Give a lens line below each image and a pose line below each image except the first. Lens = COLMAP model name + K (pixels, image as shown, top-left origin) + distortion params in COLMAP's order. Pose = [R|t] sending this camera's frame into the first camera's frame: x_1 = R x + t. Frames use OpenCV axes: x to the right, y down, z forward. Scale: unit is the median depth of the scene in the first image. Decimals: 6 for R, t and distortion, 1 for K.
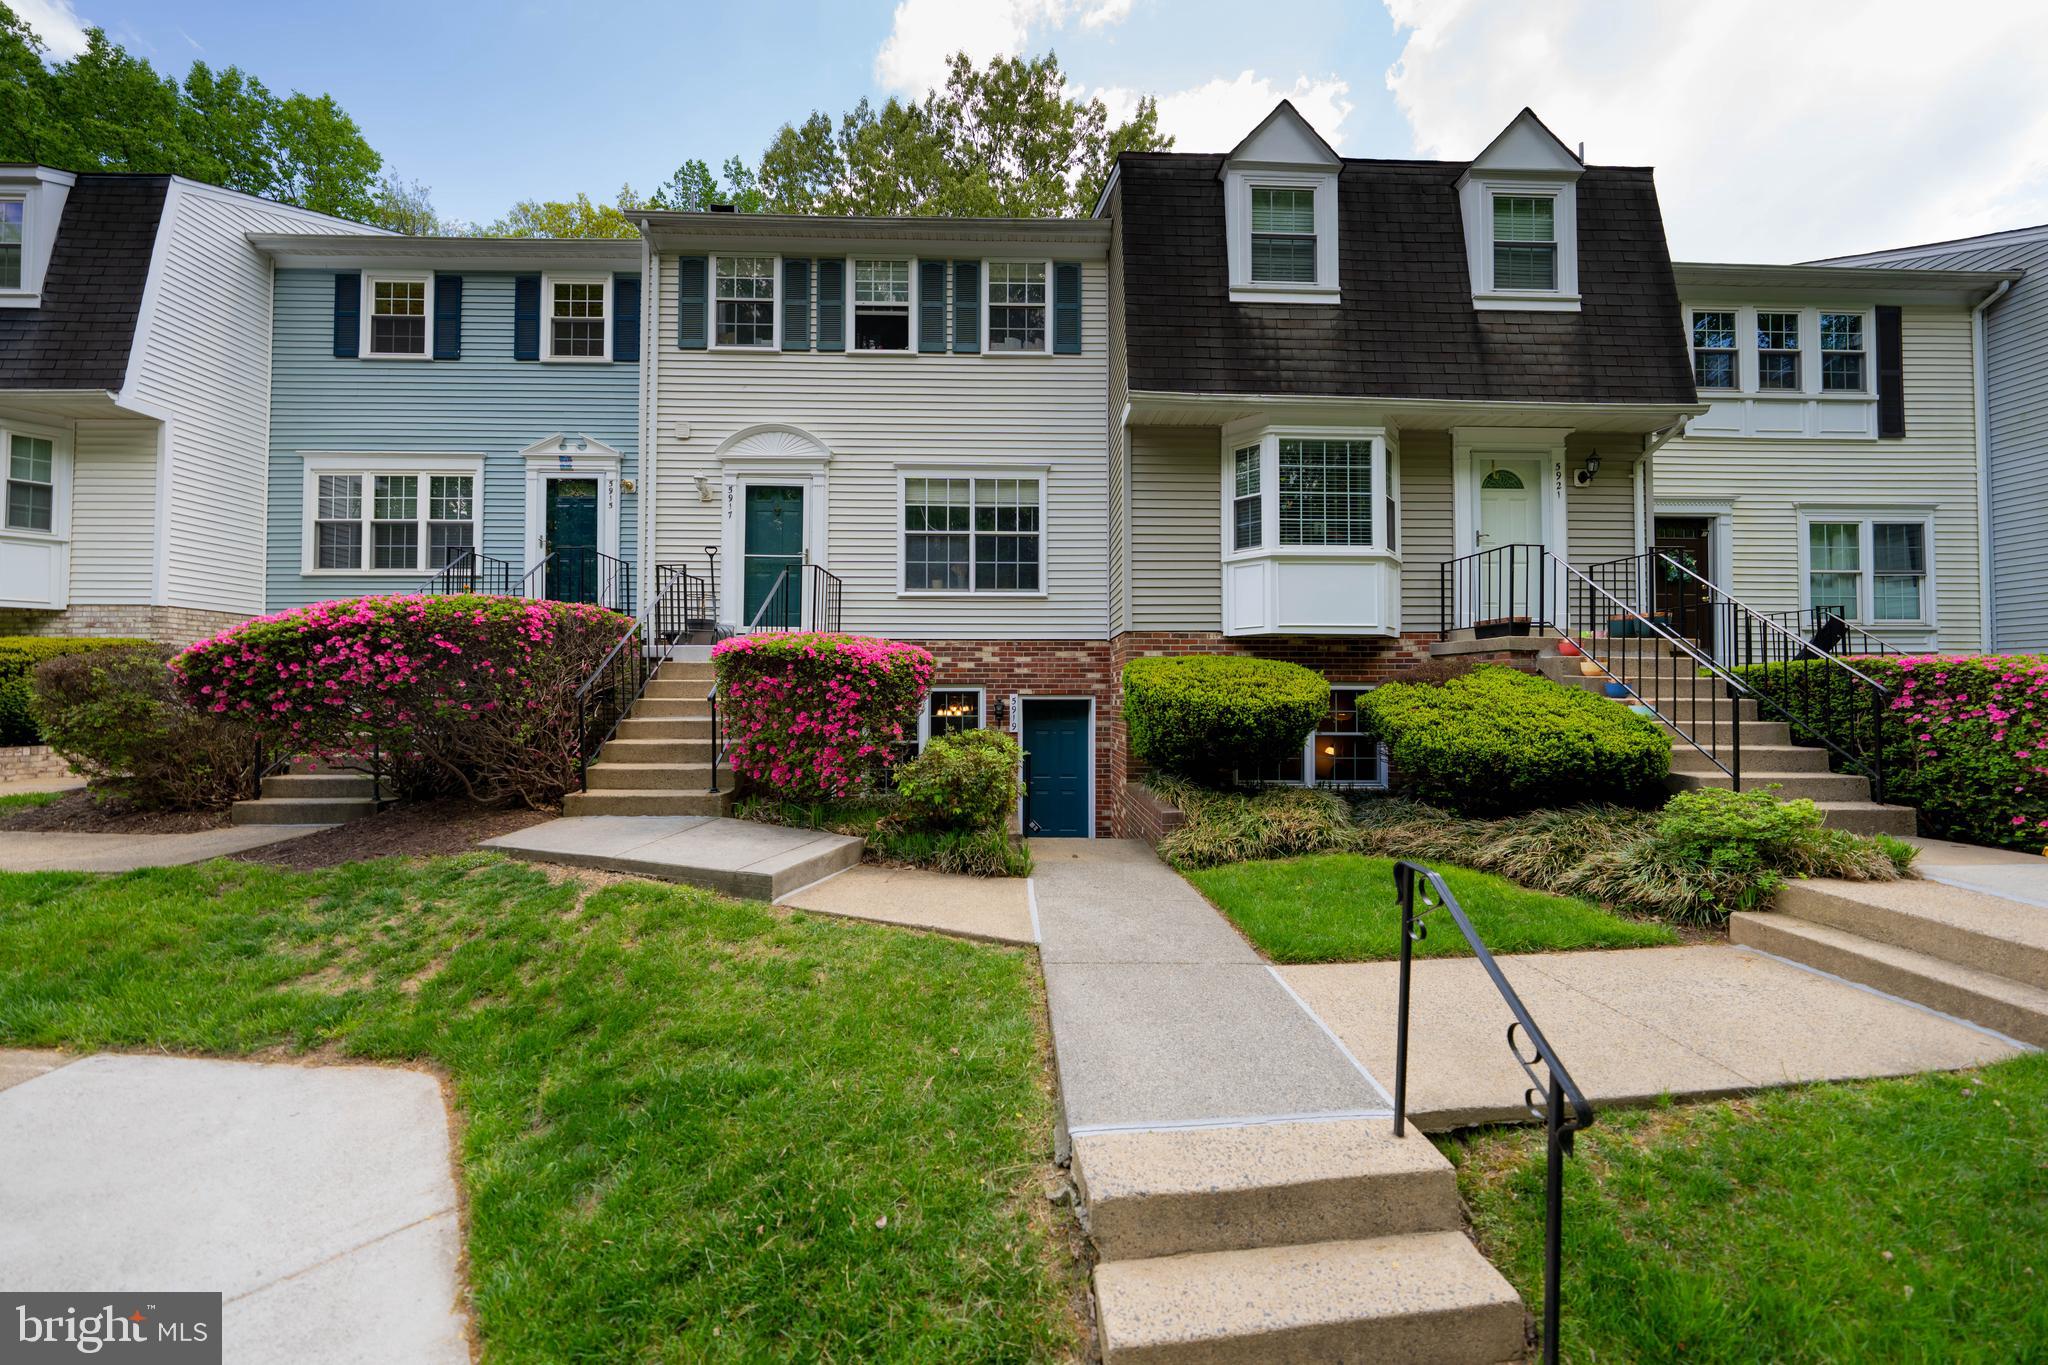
lens RADIAL K [[691.6, 0, 1026.9], [0, 691.6, 676.9], [0, 0, 1]] dist [0.000124, 0.000170]
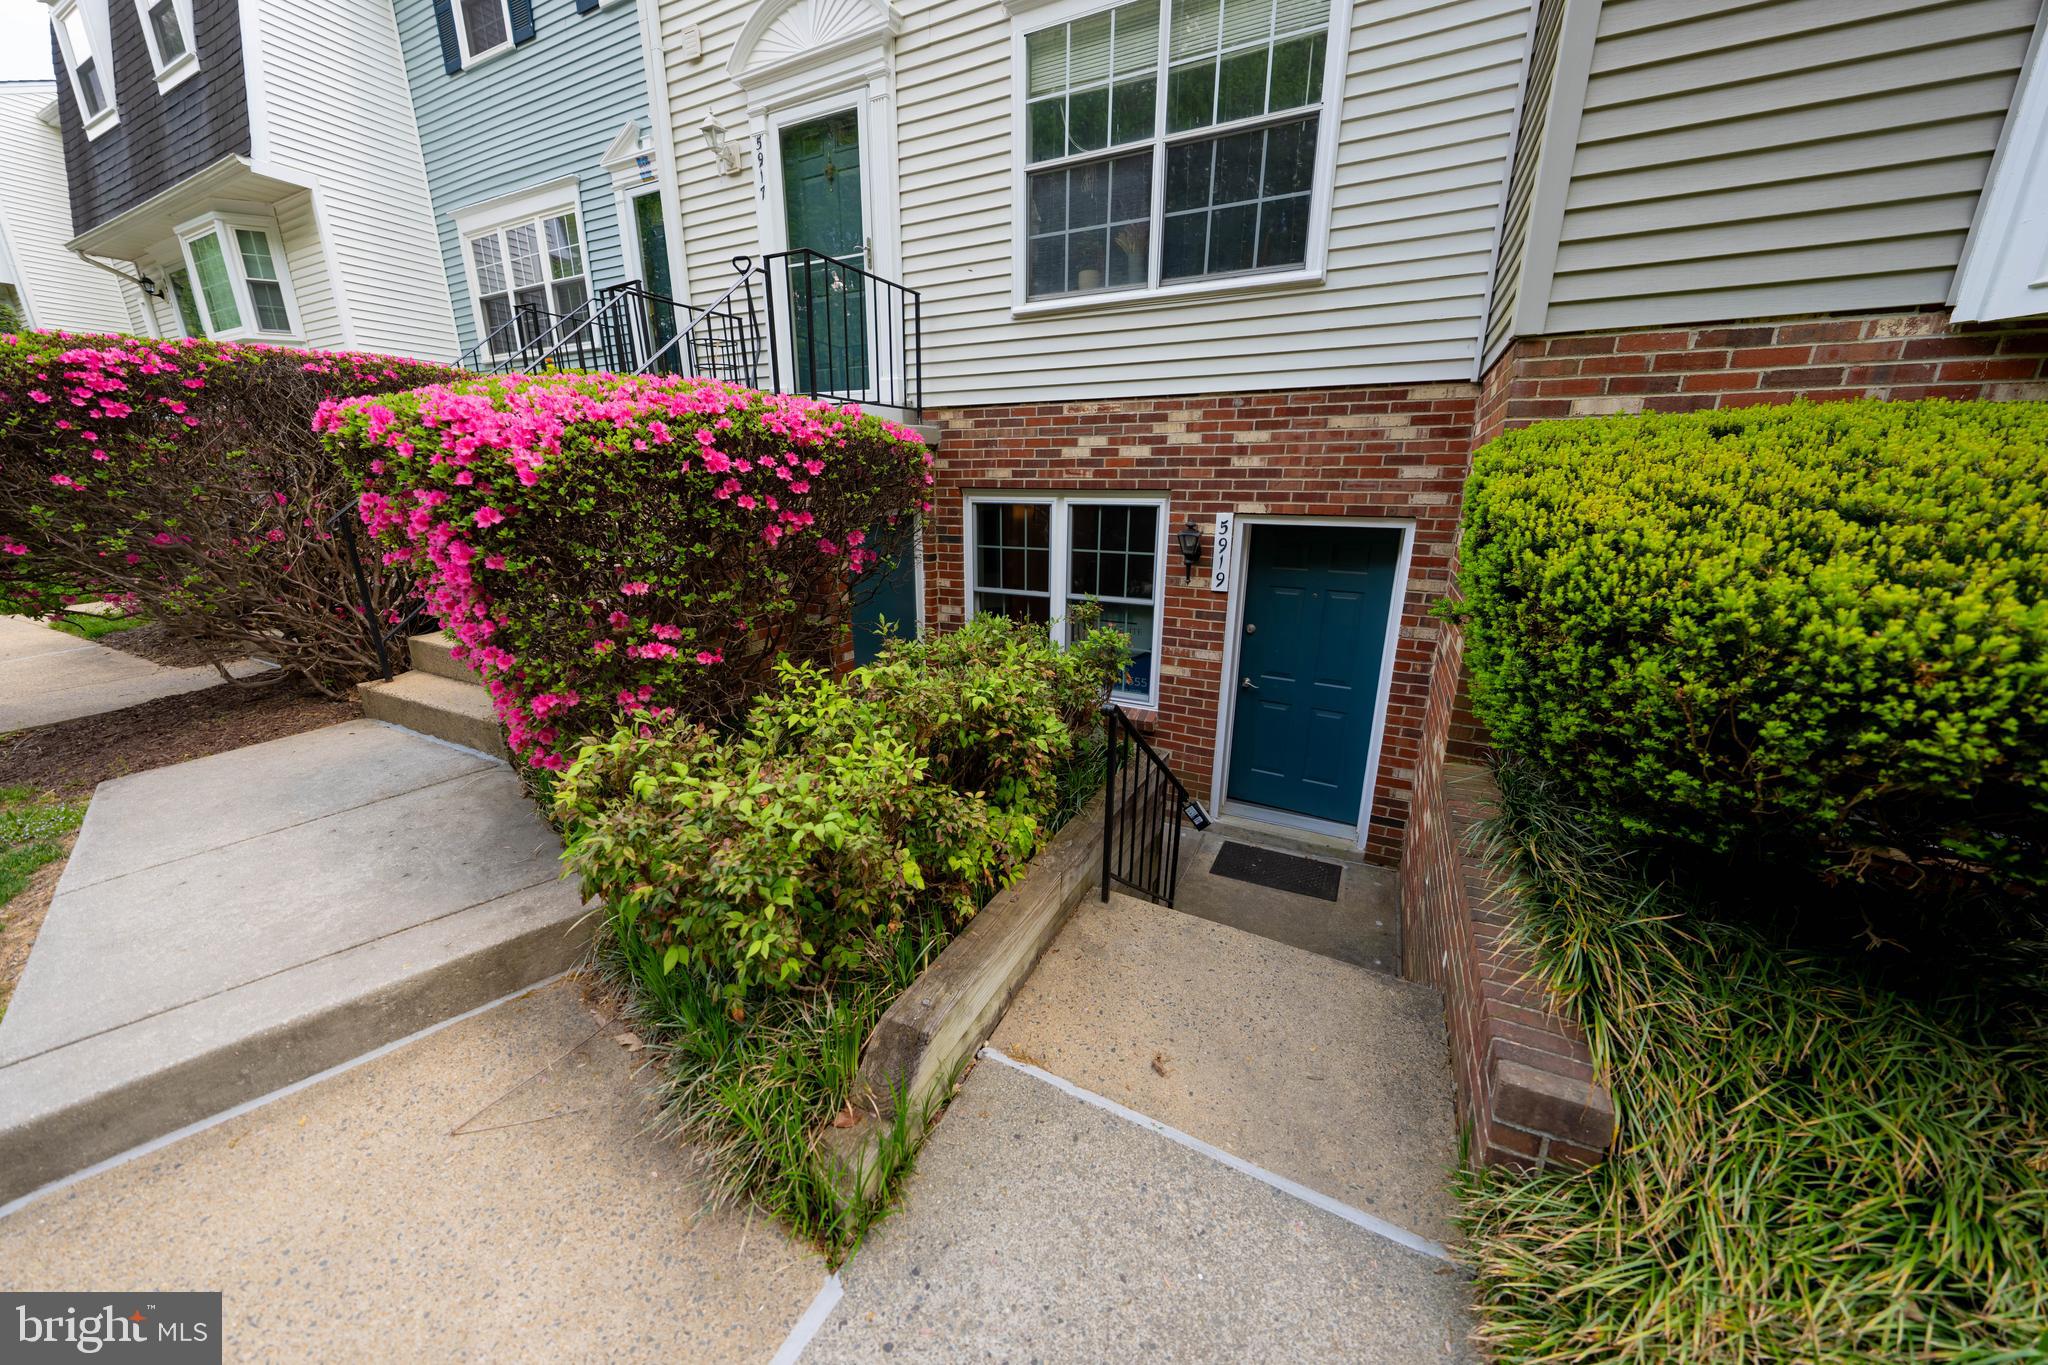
lens RADIAL K [[691.0, 0, 1026.1], [0, 691.0, 675.6], [0, 0, 1]] dist [-0.002446, -0.000075]
pose [[0.882779, 0.129519, -0.451582, 0.092803], [0.007244, 0.957378, 0.288747, -0.006900], [0.469733, -0.258171, 0.844215, 0.503171]]
